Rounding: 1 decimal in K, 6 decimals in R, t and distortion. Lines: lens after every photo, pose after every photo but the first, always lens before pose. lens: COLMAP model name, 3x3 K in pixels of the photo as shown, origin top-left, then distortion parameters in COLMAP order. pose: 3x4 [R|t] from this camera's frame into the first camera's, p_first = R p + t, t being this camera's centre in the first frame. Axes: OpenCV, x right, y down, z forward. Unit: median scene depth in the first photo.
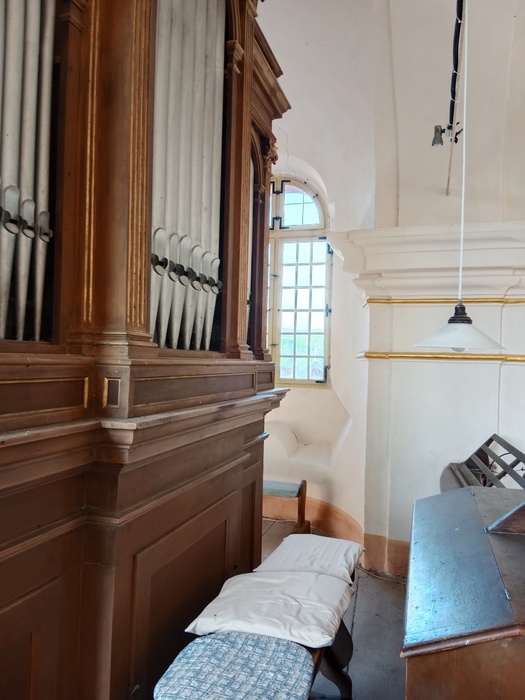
lens RADIAL K [[536.7, 0, 262.5], [0, 536.7, 350.0], [0, 0, 1]] dist [0.099874, -0.169353]
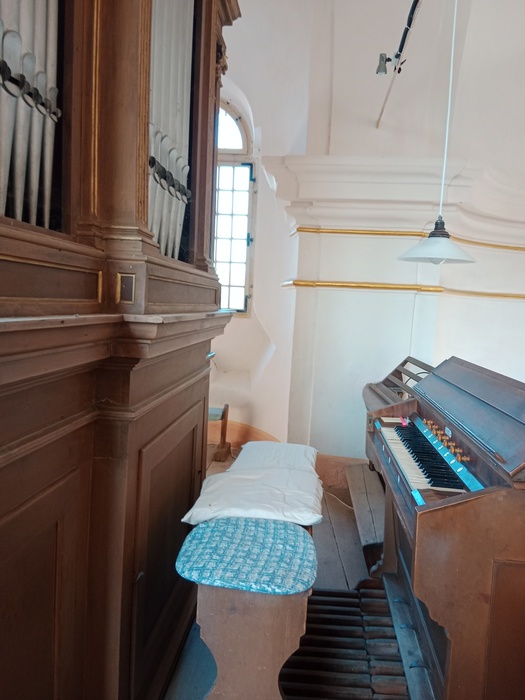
lens RADIAL K [[536.7, 0, 262.5], [0, 536.7, 350.0], [0, 0, 1]] dist [0.099874, -0.169353]
pose [[0.978841, 0.005381, 0.204553, -0.204161], [-0.028662, 0.993404, 0.111023, 0.064055], [-0.202607, -0.114536, 0.972539, -0.017536]]
